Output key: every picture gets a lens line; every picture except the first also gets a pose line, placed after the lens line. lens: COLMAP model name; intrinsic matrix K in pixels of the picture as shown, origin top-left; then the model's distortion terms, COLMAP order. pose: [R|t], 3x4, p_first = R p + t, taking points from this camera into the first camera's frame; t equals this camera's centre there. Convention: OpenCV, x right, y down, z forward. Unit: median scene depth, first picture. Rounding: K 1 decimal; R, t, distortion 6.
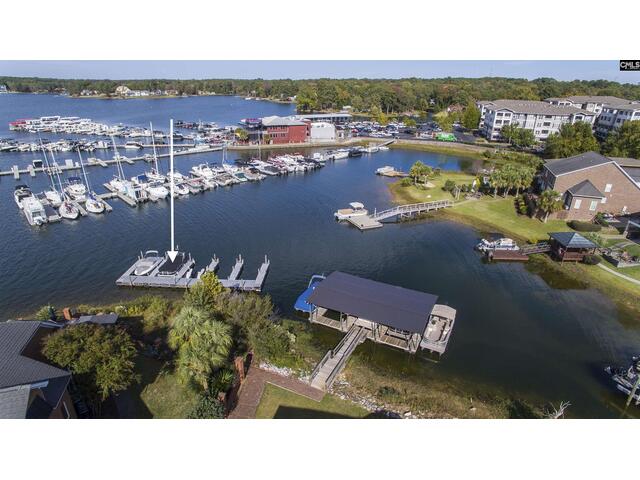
lens RADIAL K [[374.3, 0, 320.0], [0, 374.3, 240.0], [0, 0, 1]] dist [-0.118789, 0.085004]
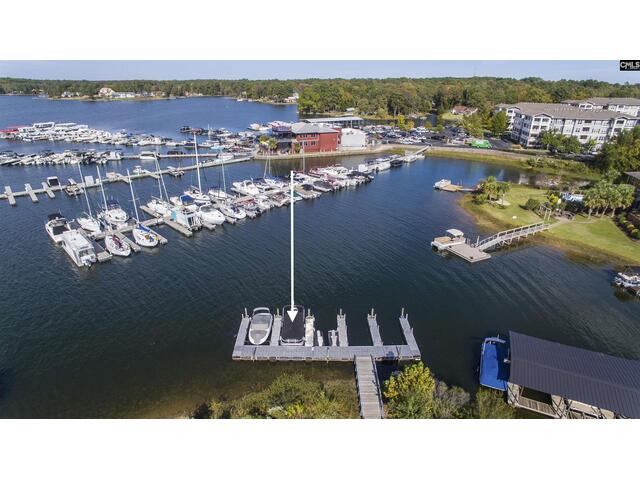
lens RADIAL K [[374.3, 0, 320.0], [0, 374.3, 240.0], [0, 0, 1]] dist [-0.118789, 0.085004]
pose [[0.998775, -0.022545, 0.044043, -0.132340], [0.022481, 0.999745, 0.001960, -0.042509], [-0.044076, -0.000968, 0.999028, 0.068167]]
